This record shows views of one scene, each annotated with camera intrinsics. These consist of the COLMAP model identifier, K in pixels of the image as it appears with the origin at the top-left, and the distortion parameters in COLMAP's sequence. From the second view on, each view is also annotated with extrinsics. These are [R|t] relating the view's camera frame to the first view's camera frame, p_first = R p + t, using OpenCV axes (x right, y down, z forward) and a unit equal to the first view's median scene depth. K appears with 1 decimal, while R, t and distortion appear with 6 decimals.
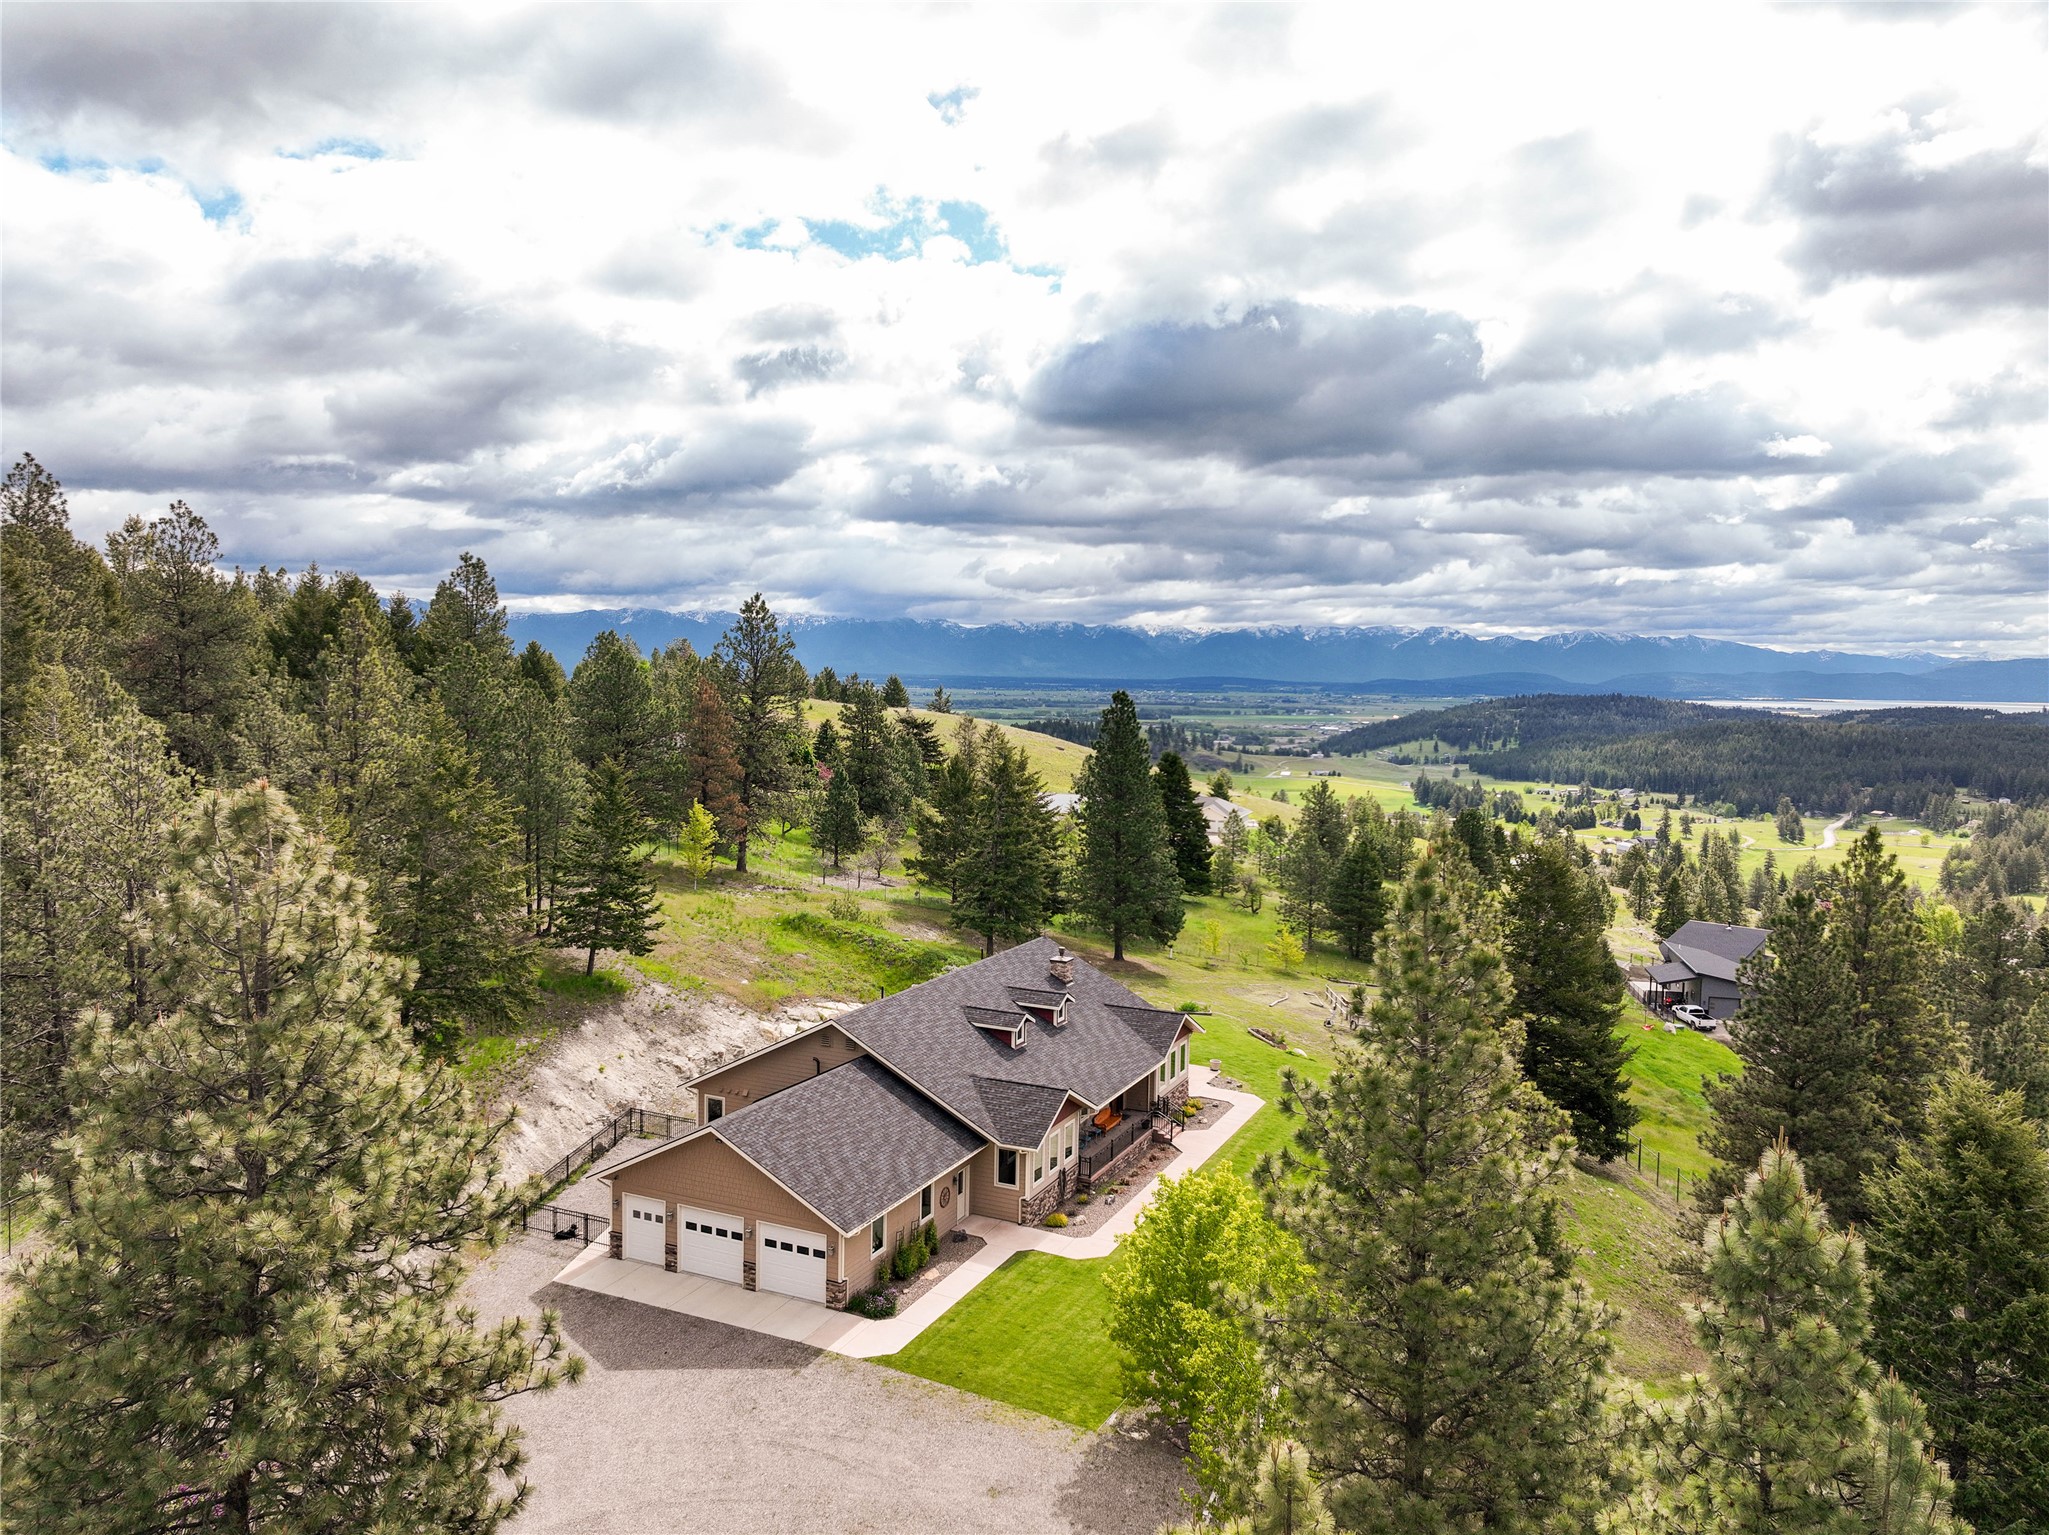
lens RADIAL K [[1453.5, 0, 1016.6], [0, 1453.5, 773.0], [0, 0, 1]] dist [0.004846, 0.009989]
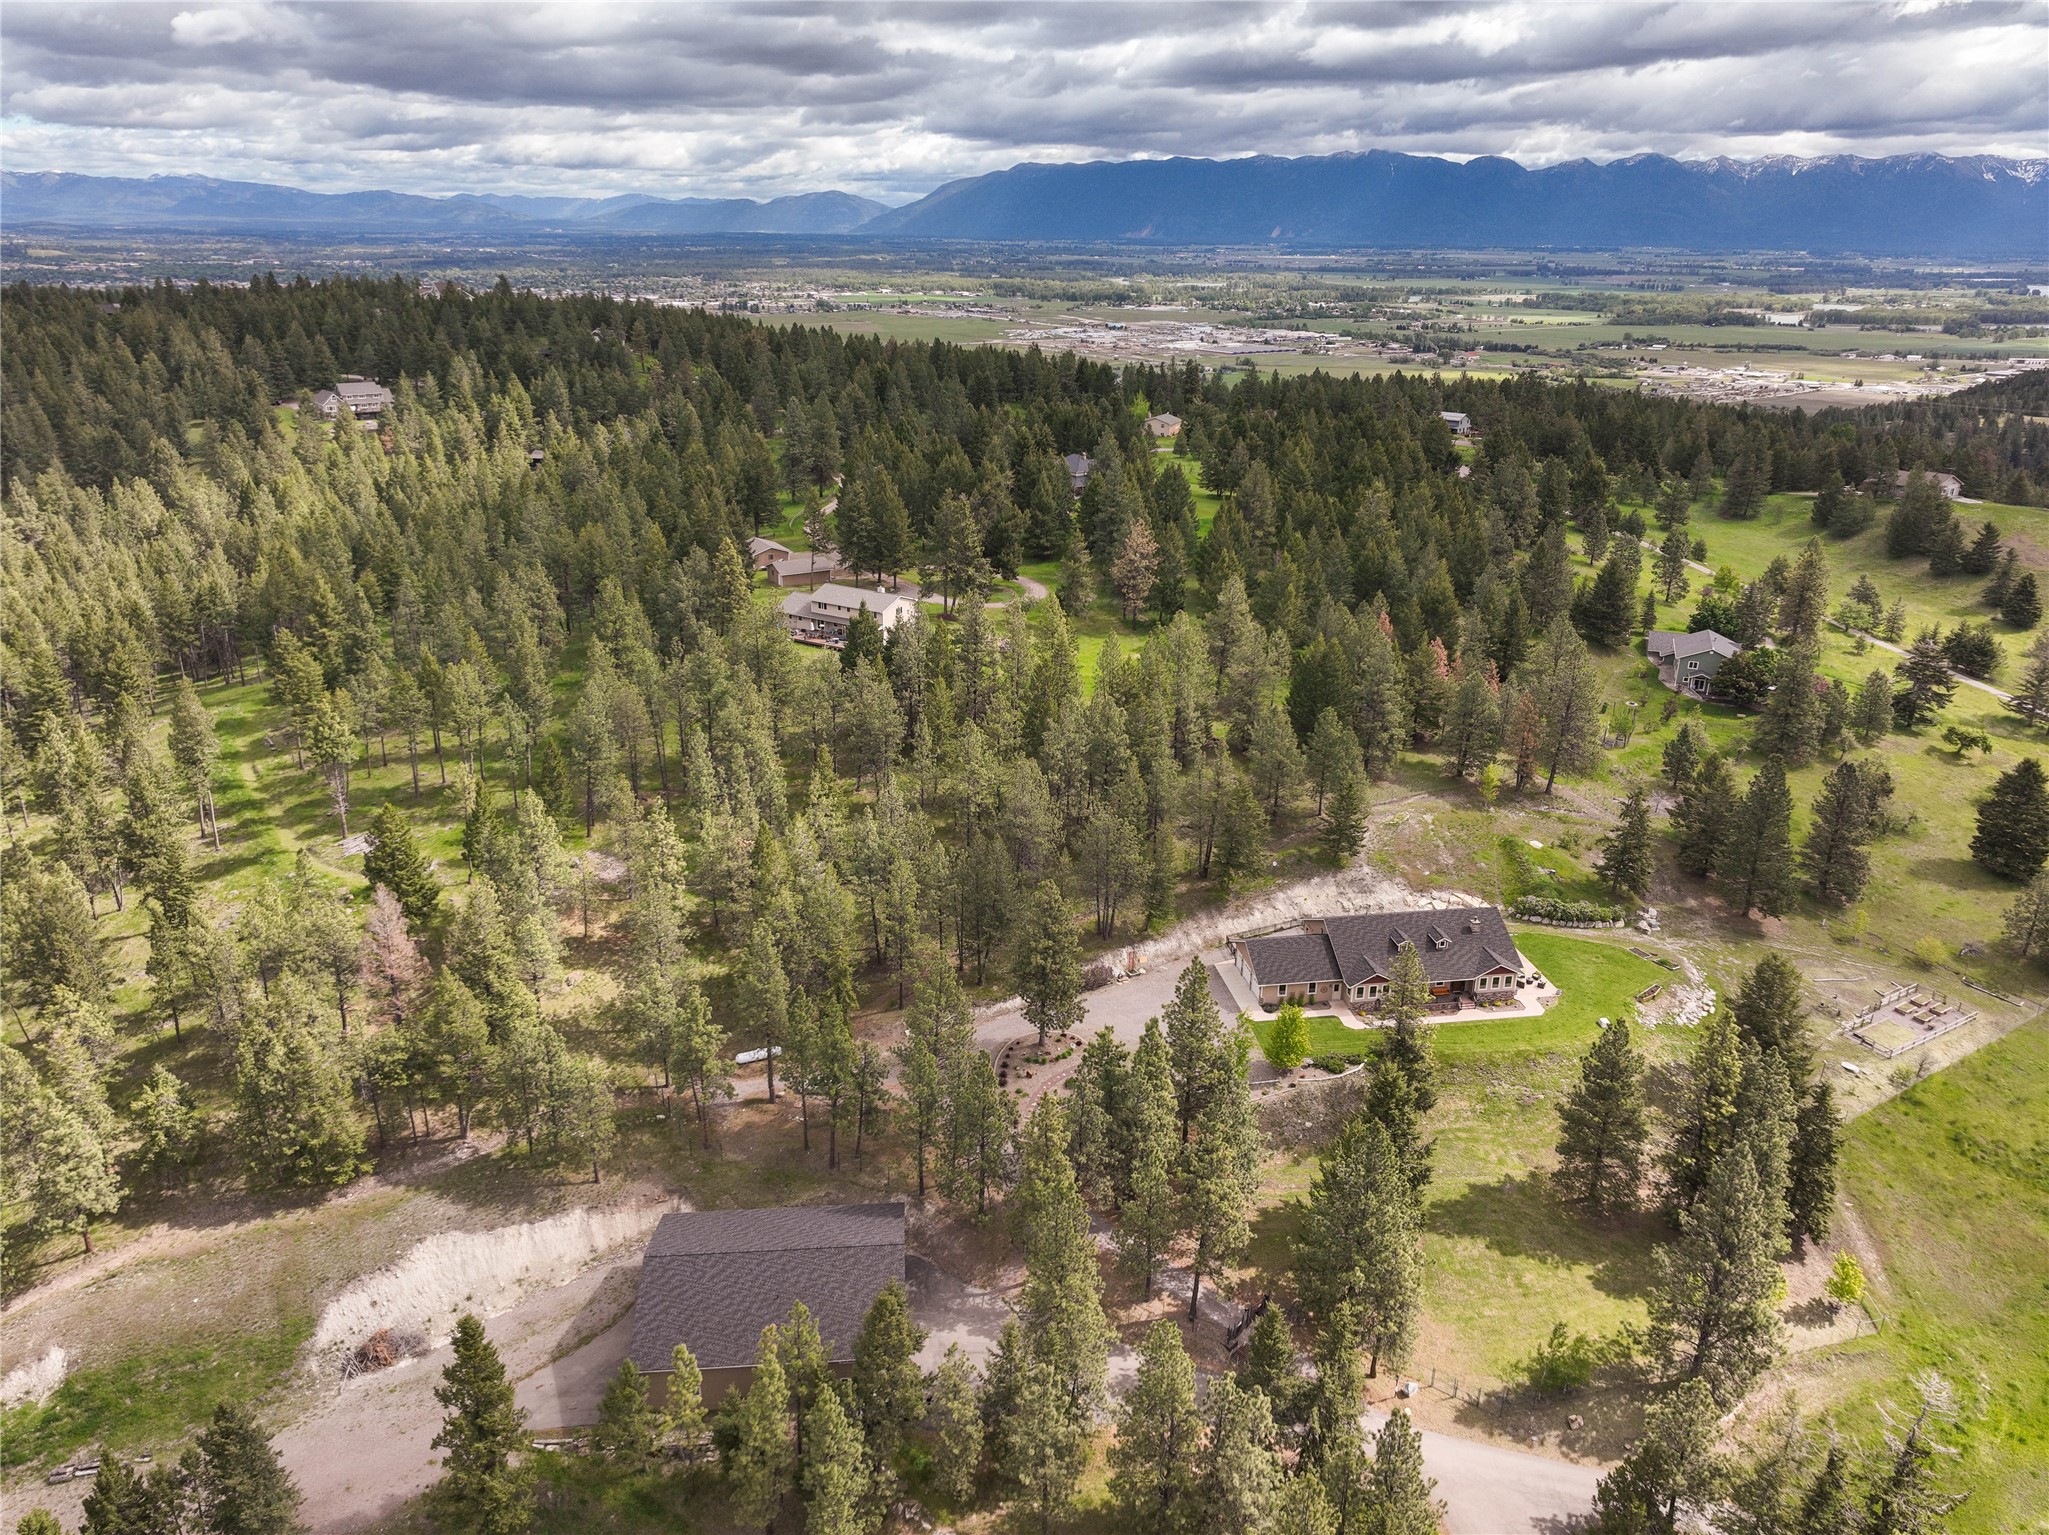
lens RADIAL K [[1453.5, 0, 1031.1], [0, 1453.5, 776.9], [0, 0, 1]] dist [0.004846, 0.009989]
pose [[0.569669, 0.282069, -0.771955, 1.385979], [-0.060093, 0.951043, 0.303161, -0.766926], [0.819674, -0.126312, 0.558730, -0.852354]]
